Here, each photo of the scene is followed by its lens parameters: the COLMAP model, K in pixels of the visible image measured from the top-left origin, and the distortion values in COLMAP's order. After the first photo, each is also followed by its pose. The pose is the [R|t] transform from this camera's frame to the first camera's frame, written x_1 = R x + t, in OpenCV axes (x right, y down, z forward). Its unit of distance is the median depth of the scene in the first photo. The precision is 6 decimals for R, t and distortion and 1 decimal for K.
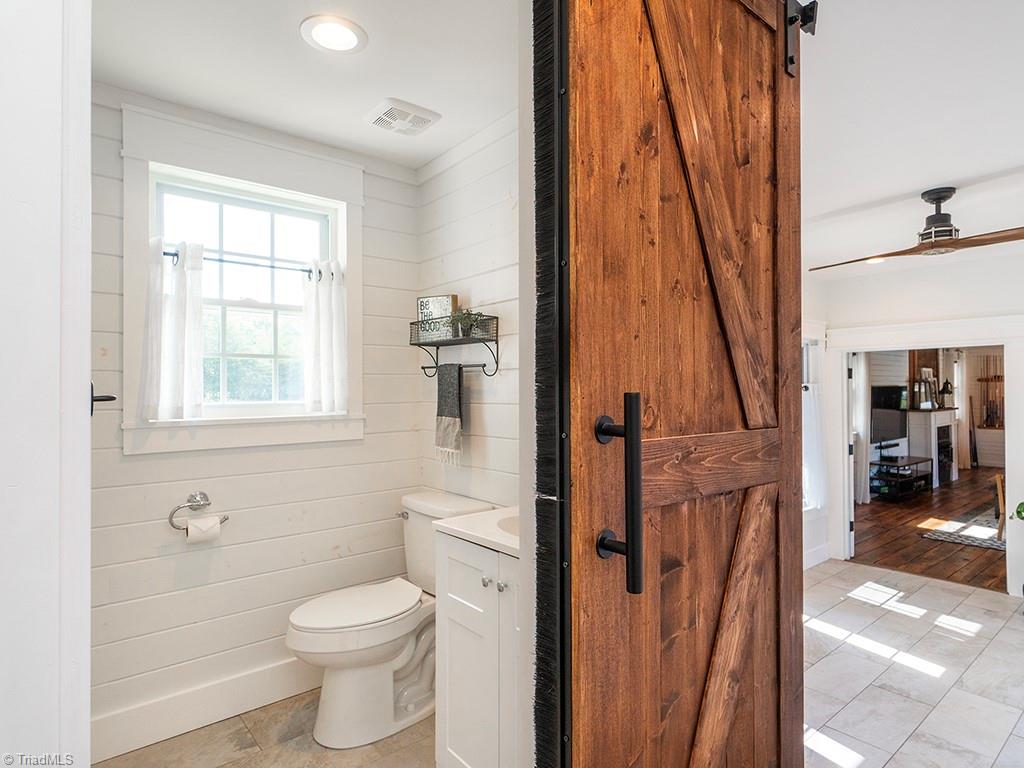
lens RADIAL K [[576.9, 0, 514.2], [0, 576.9, 385.3], [0, 0, 1]] dist [-0.007211, -0.002038]
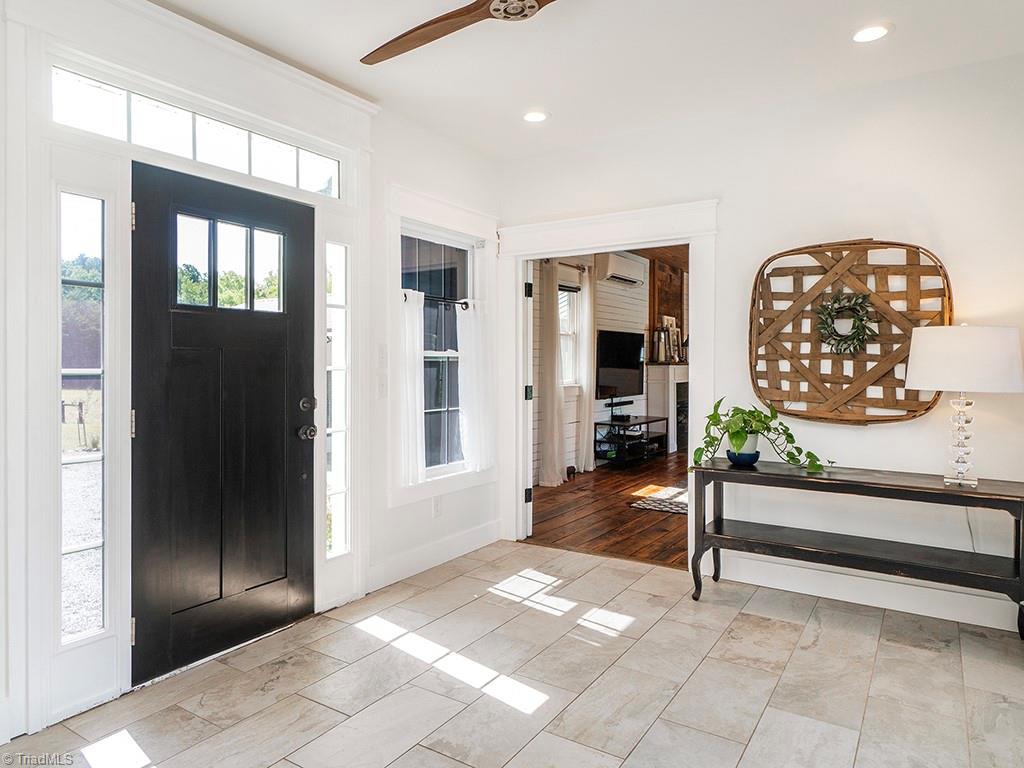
lens RADIAL K [[656.0, 0, 509.4], [0, 656.0, 379.5], [0, 0, 1]] dist [-0.003906, -0.000804]
pose [[0.953145, 0.006099, 0.302452, 0.219315], [-0.013568, 0.999653, 0.022601, 0.054830], [-0.302210, -0.025645, 0.952896, 0.144648]]
